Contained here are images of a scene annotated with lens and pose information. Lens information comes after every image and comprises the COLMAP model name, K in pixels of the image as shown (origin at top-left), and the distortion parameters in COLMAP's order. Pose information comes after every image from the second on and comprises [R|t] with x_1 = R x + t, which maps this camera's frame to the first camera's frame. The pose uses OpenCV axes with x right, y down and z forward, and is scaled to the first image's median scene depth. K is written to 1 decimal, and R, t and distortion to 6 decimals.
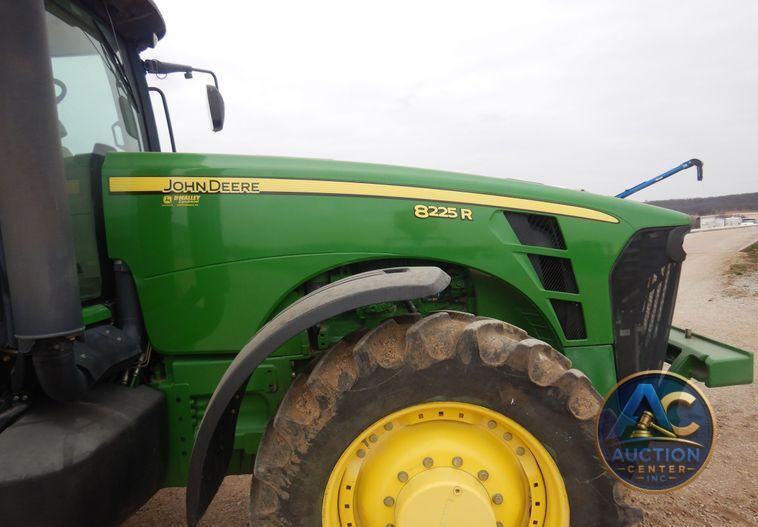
lens RADIAL K [[541.4, 0, 377.0], [0, 541.4, 287.3], [0, 0, 1]] dist [0.005694, -0.000883]
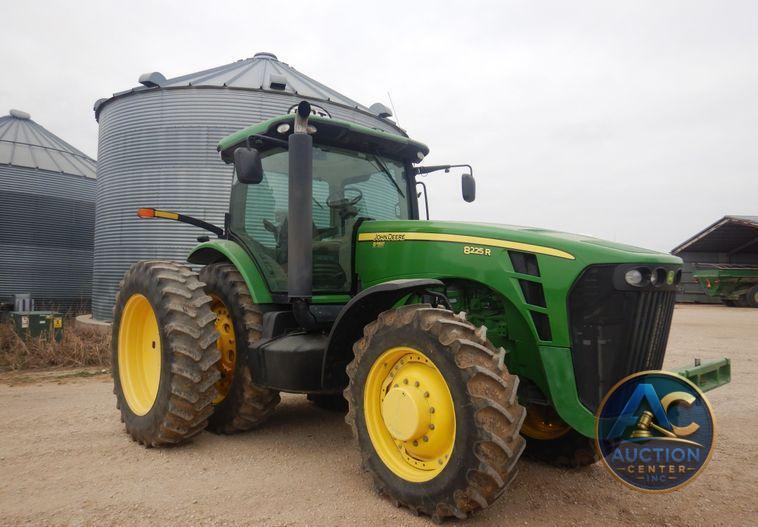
lens RADIAL K [[531.9, 0, 379.4], [0, 531.9, 293.8], [0, 0, 1]] dist [-0.002103, -0.000391]
pose [[0.662808, 0.065949, -0.745880, 1.210689], [-0.130397, 0.991059, -0.028247, 0.077318], [0.737348, 0.115983, 0.665481, -0.281694]]
